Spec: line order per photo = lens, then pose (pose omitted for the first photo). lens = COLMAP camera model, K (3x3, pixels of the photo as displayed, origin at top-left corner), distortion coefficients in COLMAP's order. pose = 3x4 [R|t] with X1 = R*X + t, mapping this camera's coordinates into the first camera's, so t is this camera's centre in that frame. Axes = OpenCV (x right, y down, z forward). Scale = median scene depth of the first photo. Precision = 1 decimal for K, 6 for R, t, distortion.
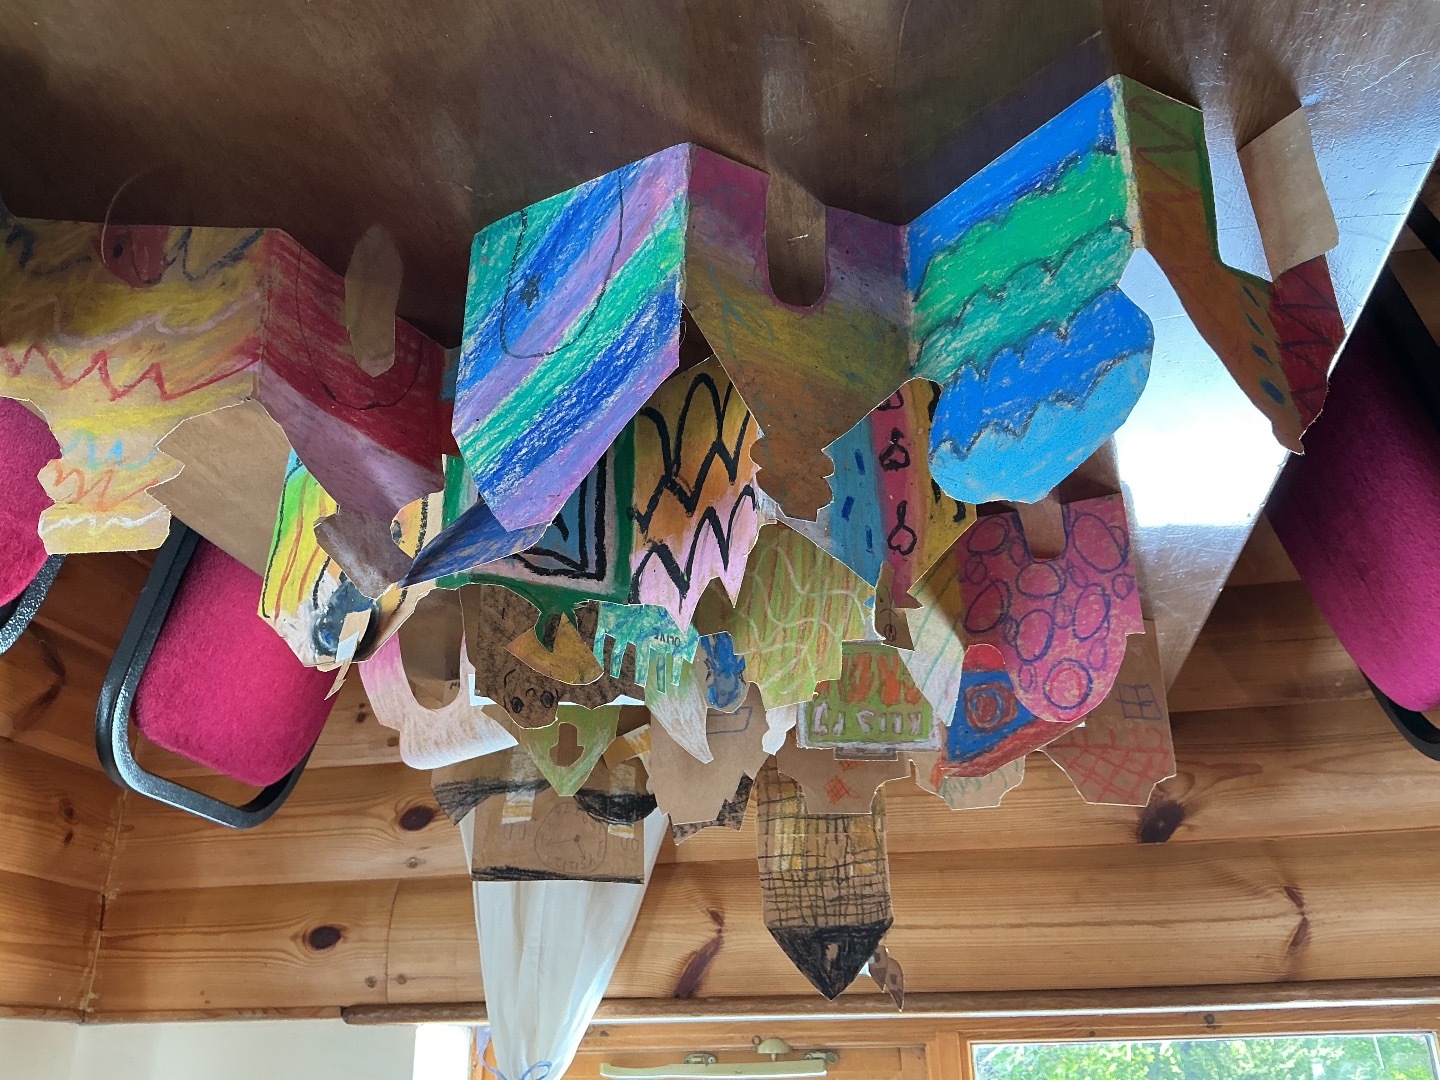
lens RADIAL K [[1197.1, 0, 722.3], [0, 1197.1, 538.4], [0, 0, 1]] dist [0.124036, -0.251681]
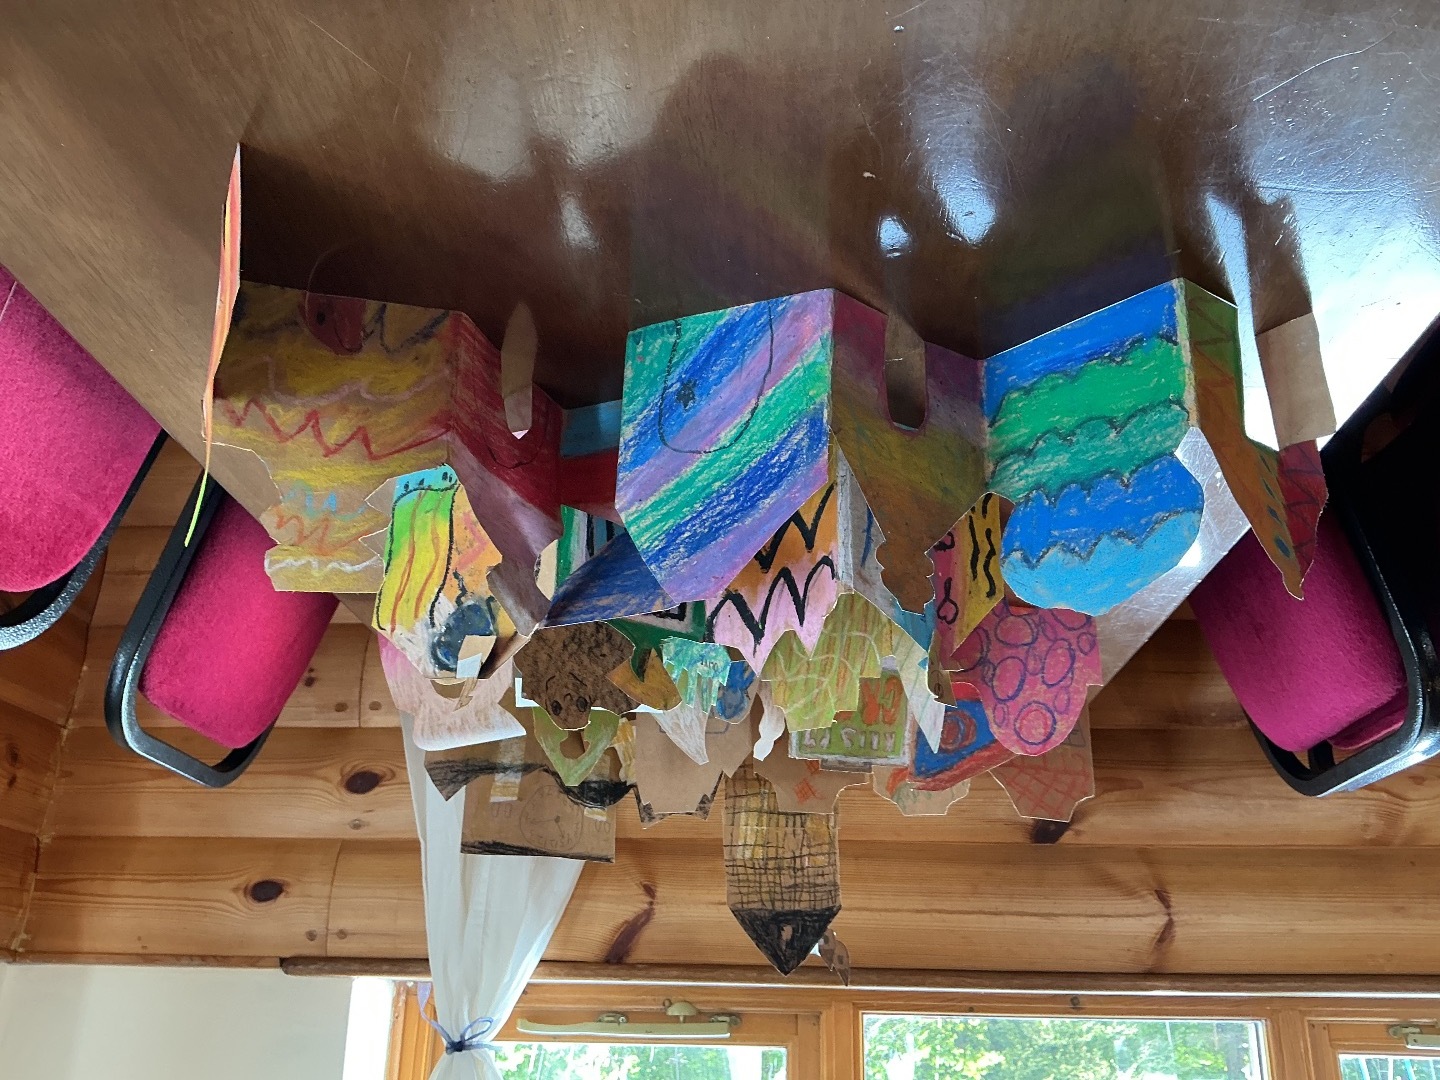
lens RADIAL K [[1197.1, 0, 722.3], [0, 1197.1, 538.4], [0, 0, 1]] dist [0.124036, -0.251681]
pose [[0.990127, 0.080826, 0.114527, -0.175149], [-0.084365, 0.996085, 0.026392, -0.067884], [-0.111945, -0.035794, 0.993070, -0.136206]]
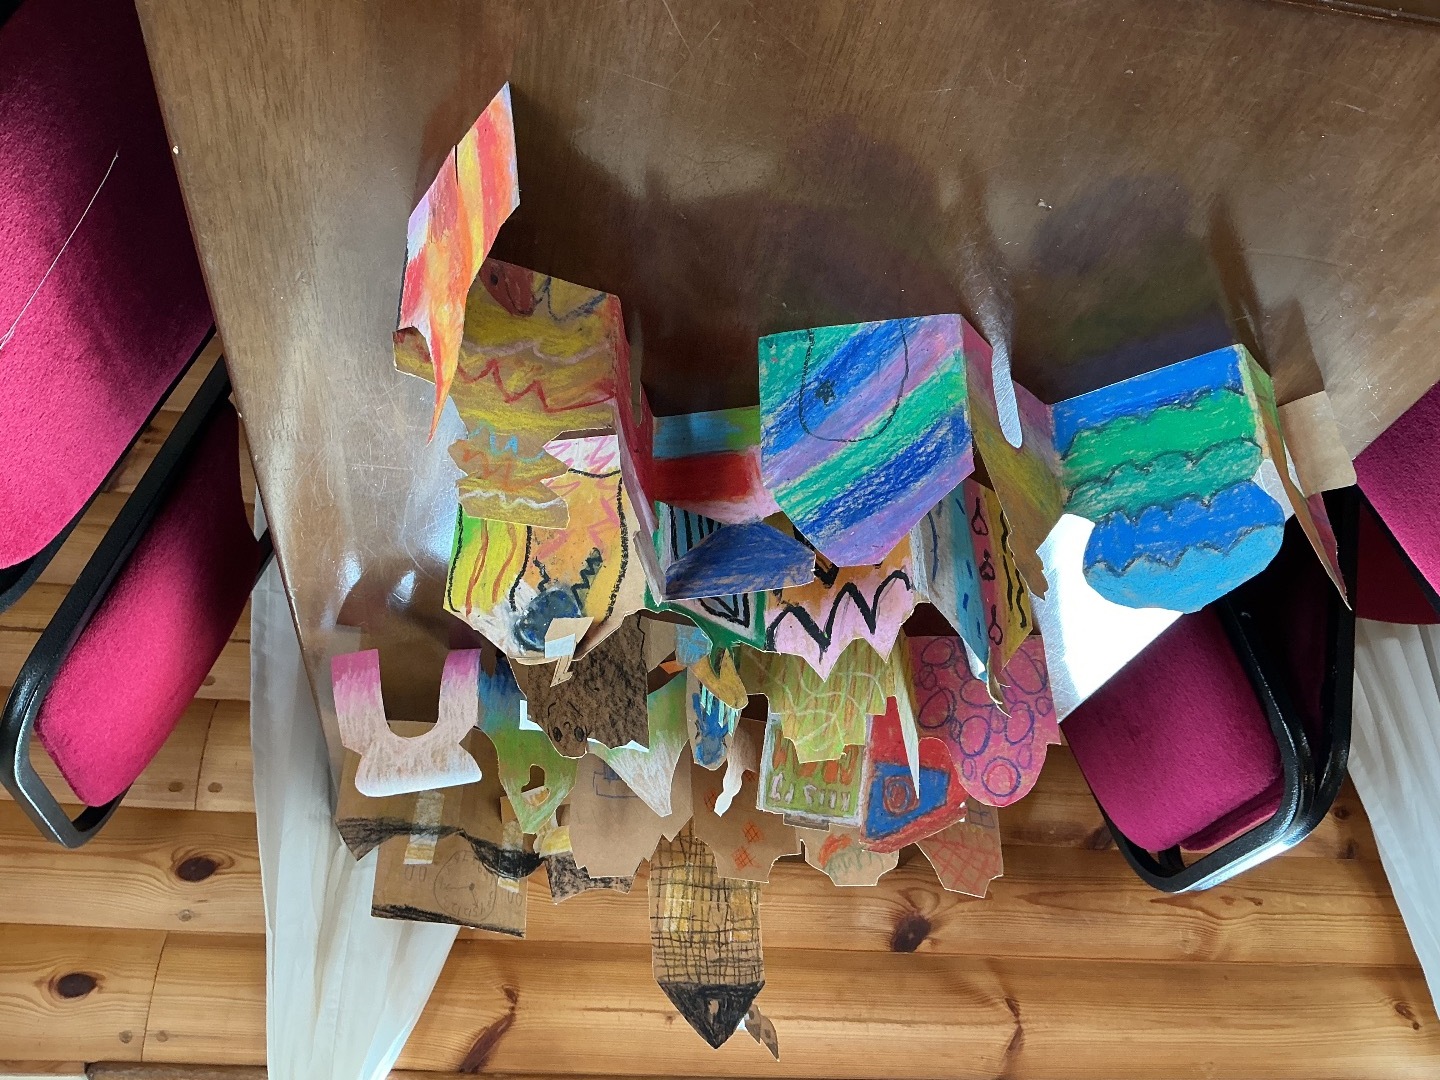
lens RADIAL K [[1197.1, 0, 722.3], [0, 1197.1, 538.4], [0, 0, 1]] dist [0.124036, -0.251681]
pose [[0.933007, 0.188912, 0.306284, -0.443837], [-0.151163, 0.978136, -0.142827, 0.107178], [-0.326569, 0.086960, 0.941165, -0.120244]]
